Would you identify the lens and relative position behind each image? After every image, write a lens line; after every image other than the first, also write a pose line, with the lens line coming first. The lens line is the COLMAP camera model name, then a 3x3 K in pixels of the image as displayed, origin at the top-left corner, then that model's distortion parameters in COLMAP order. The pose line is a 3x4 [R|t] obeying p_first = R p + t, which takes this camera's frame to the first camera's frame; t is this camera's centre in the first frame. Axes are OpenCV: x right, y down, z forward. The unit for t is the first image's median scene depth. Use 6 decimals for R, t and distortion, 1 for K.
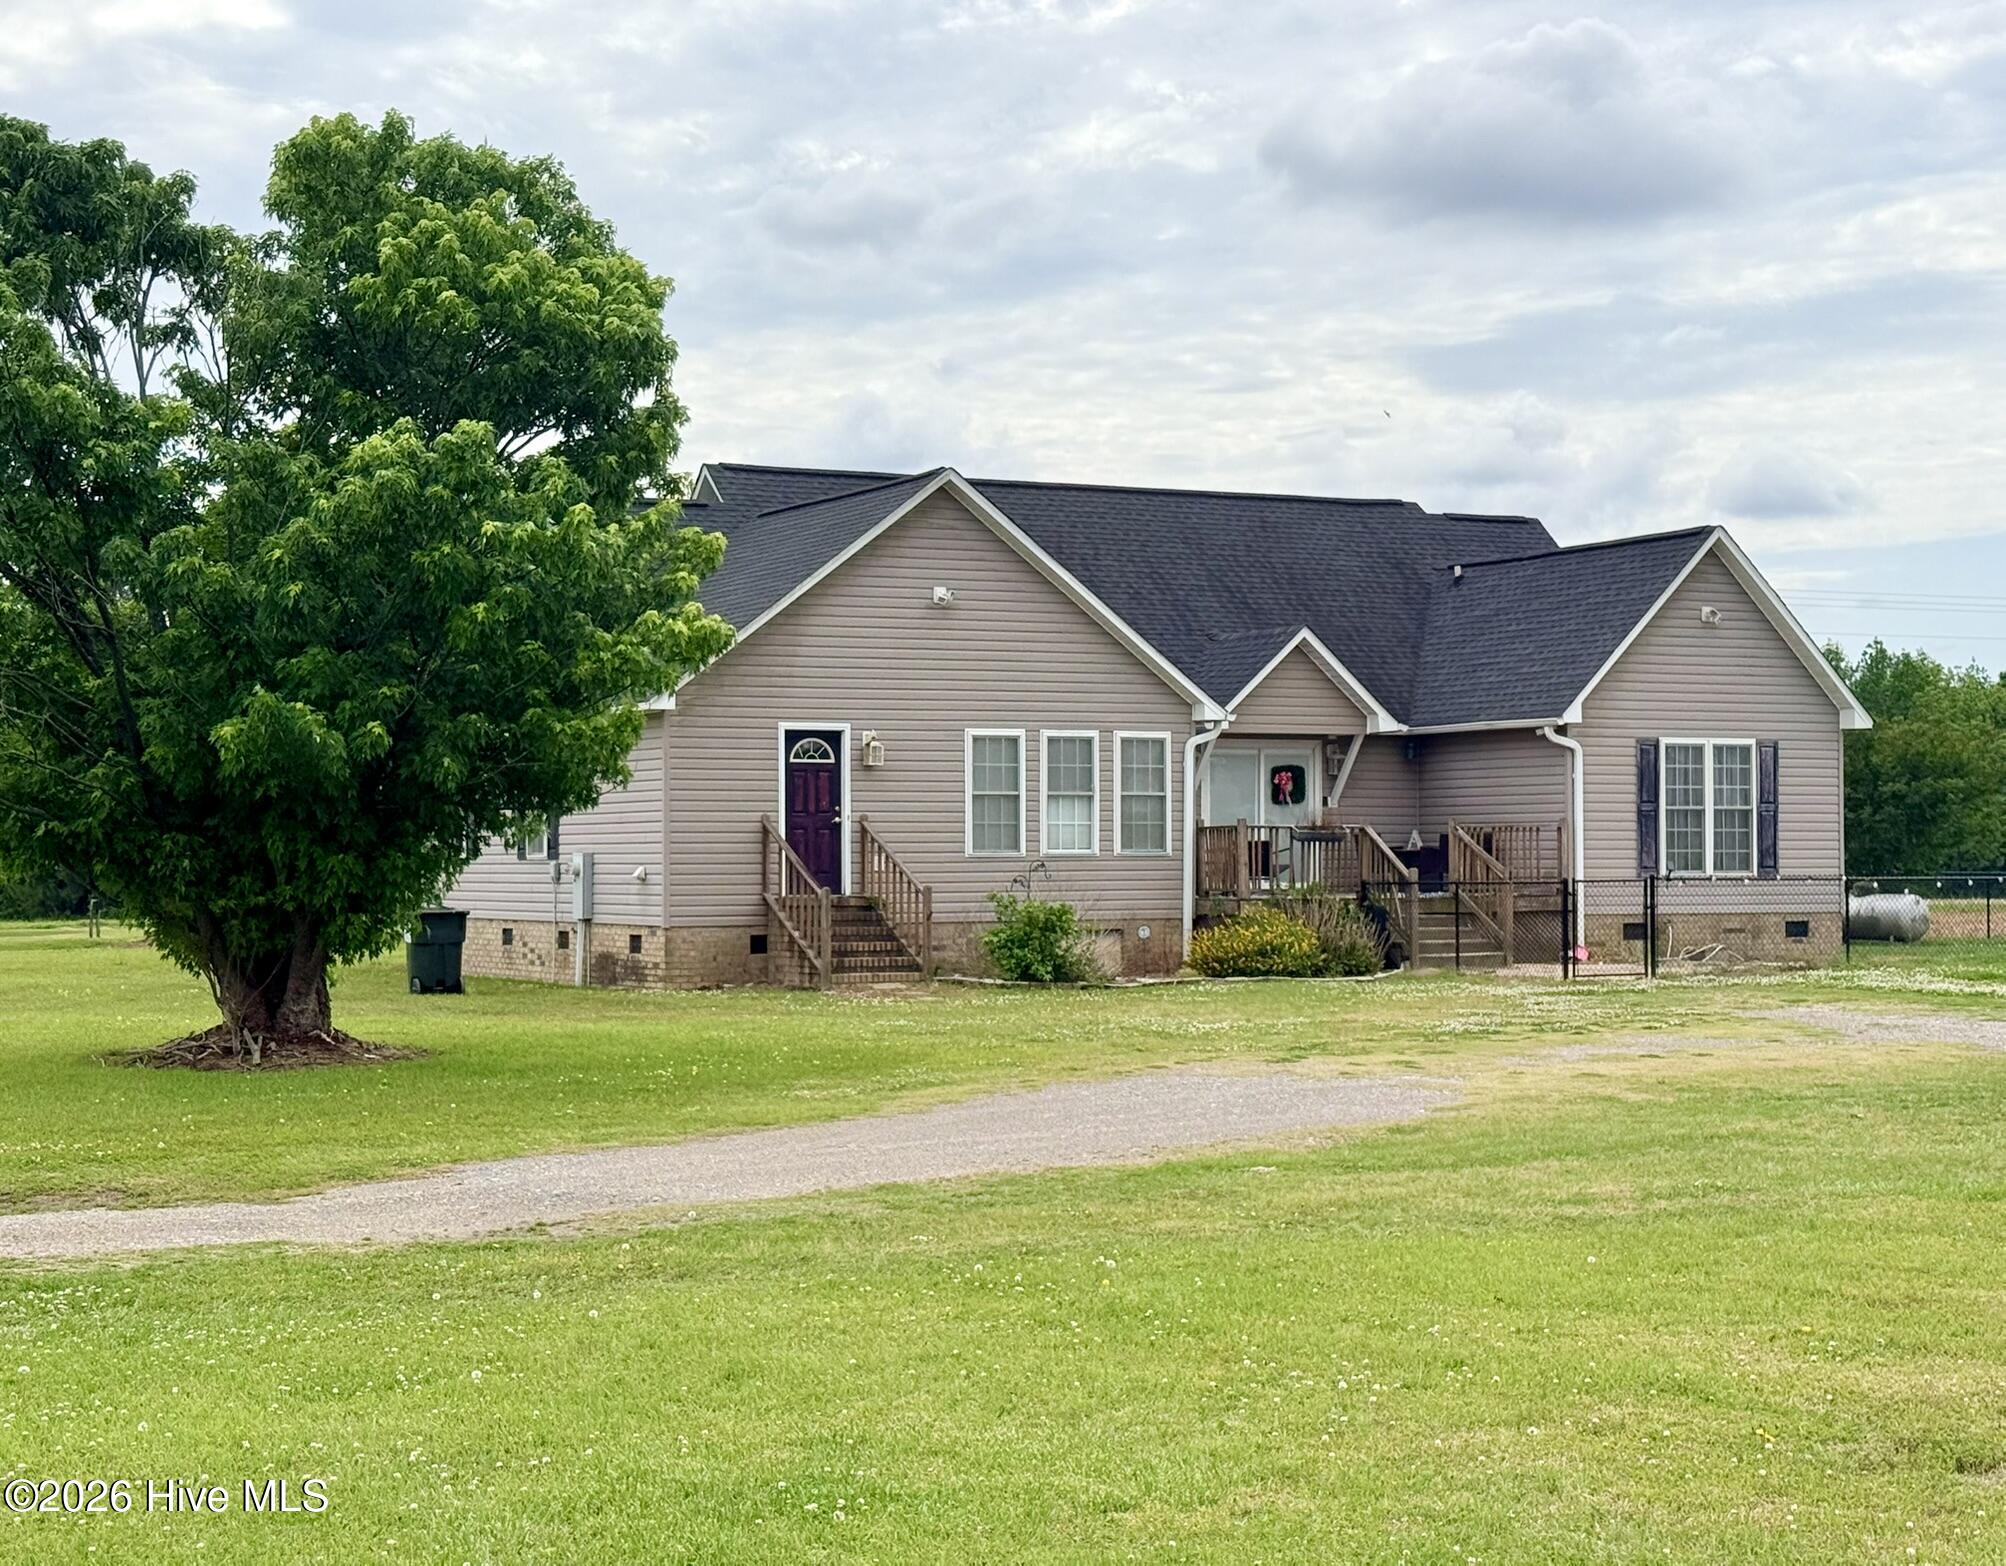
lens RADIAL K [[3394.6, 0, 1009.5], [0, 3394.6, 785.2], [0, 0, 1]] dist [0.079942, 0.000000]
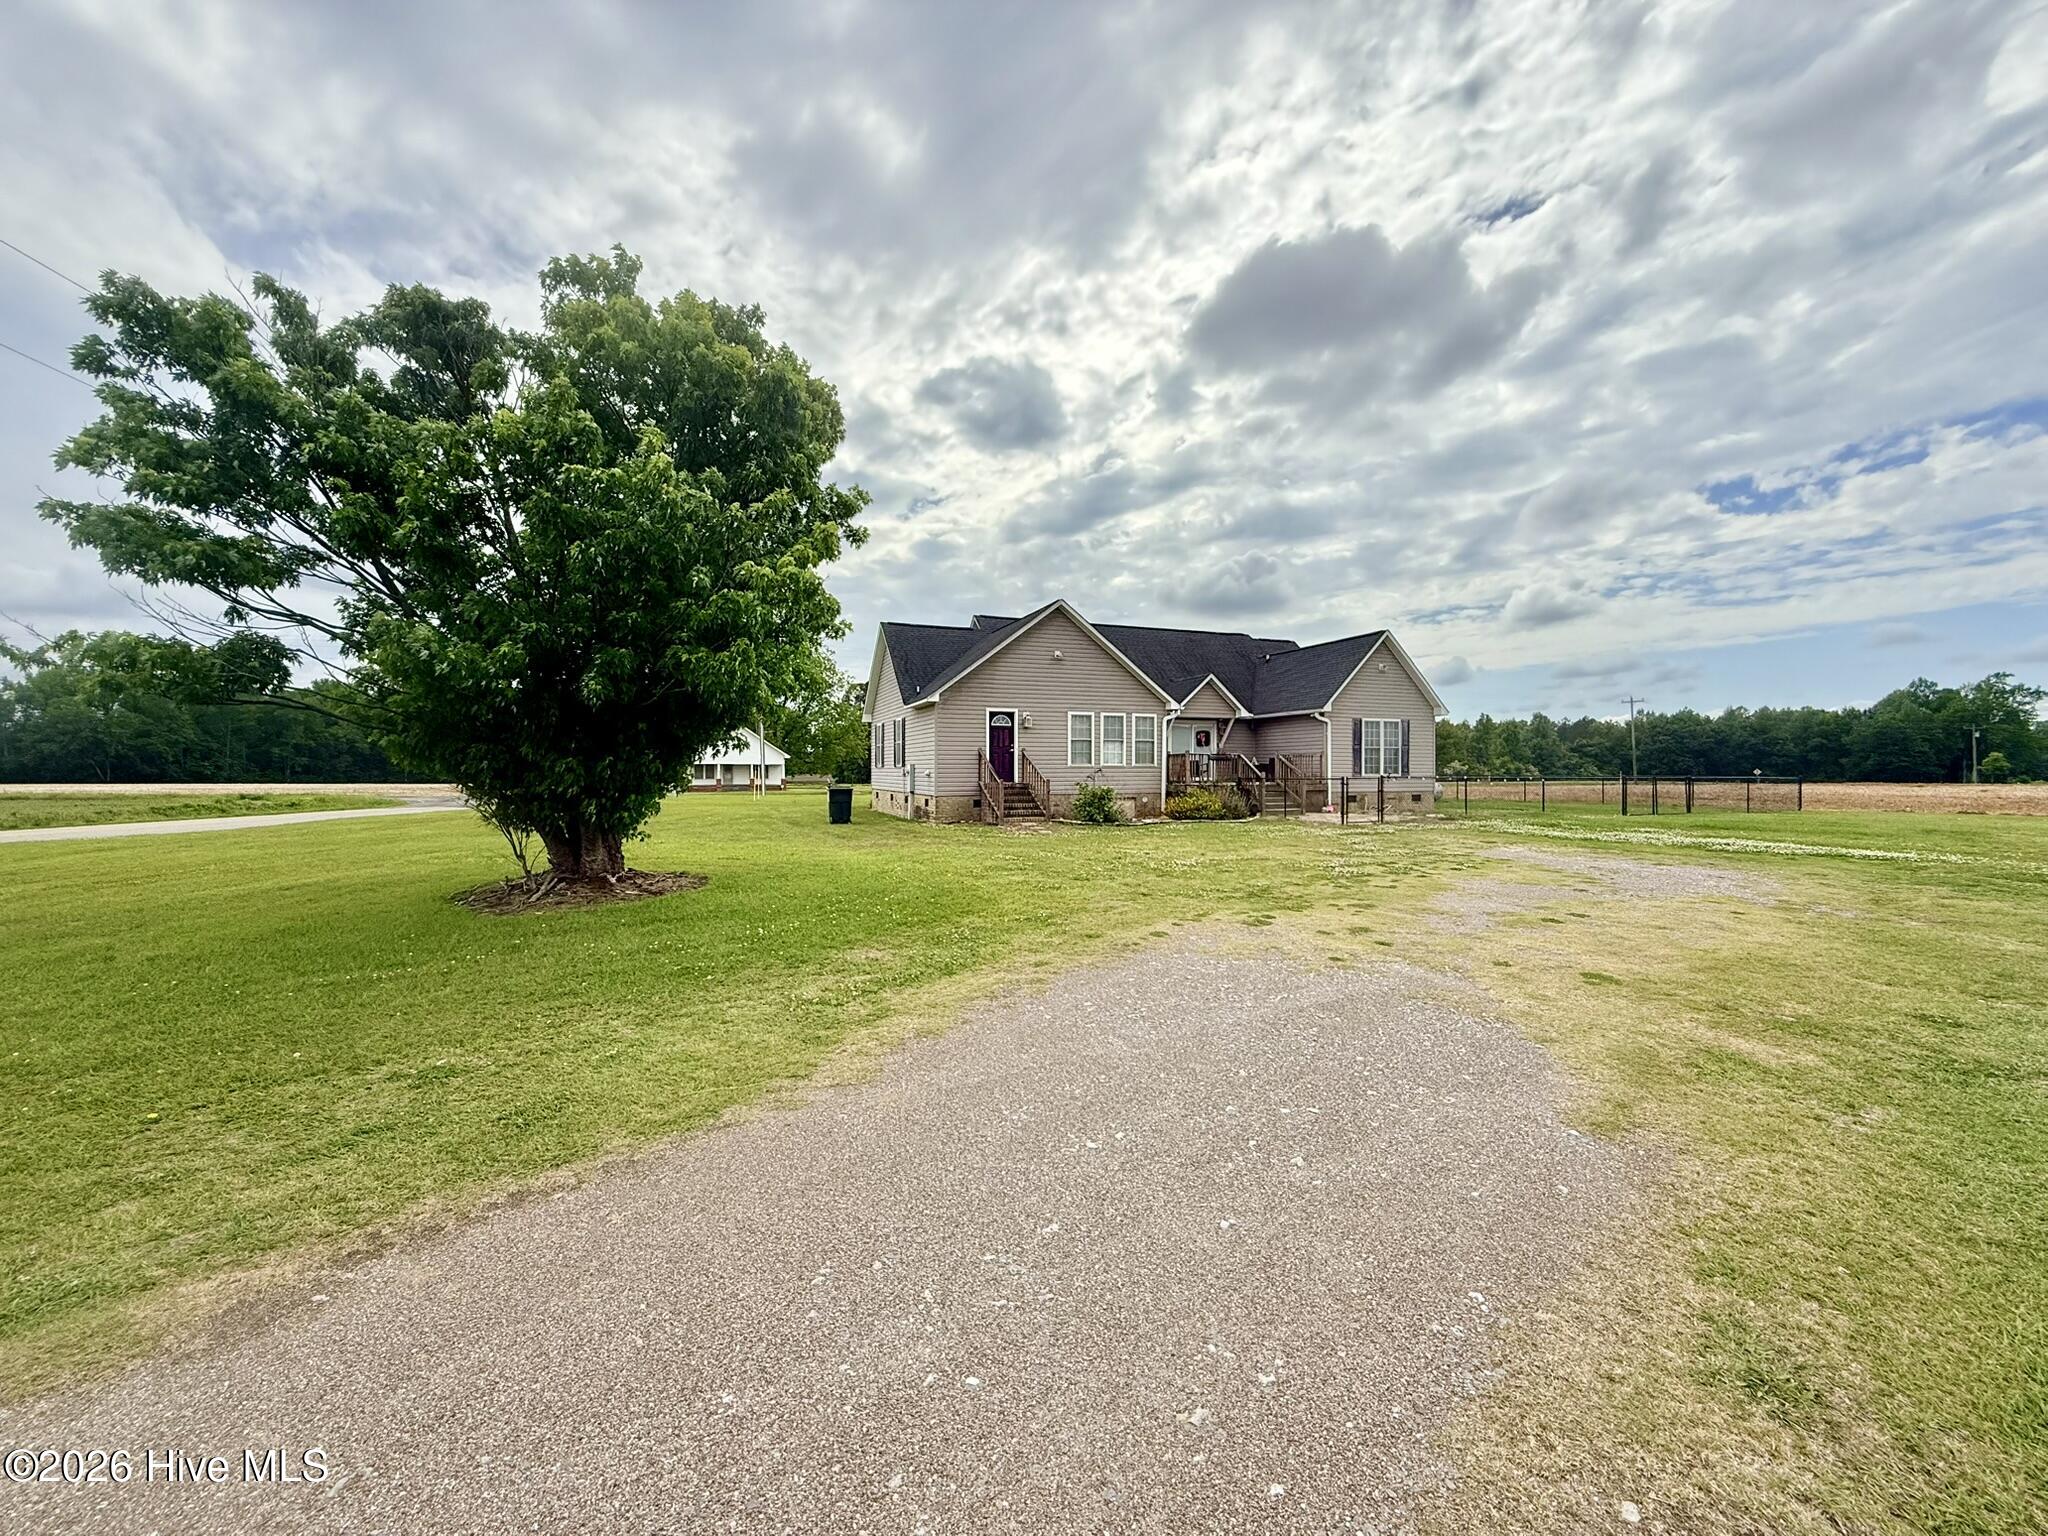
lens RADIAL K [[833.0, 0, 1022.2], [0, 833.0, 771.4], [0, 0, 1]] dist [0.000383, 0.000008]
pose [[0.994534, 0.004081, -0.104329, 0.015216], [-0.001595, 0.999713, 0.023904, 0.010599], [0.104397, -0.023607, 0.994256, 0.417359]]
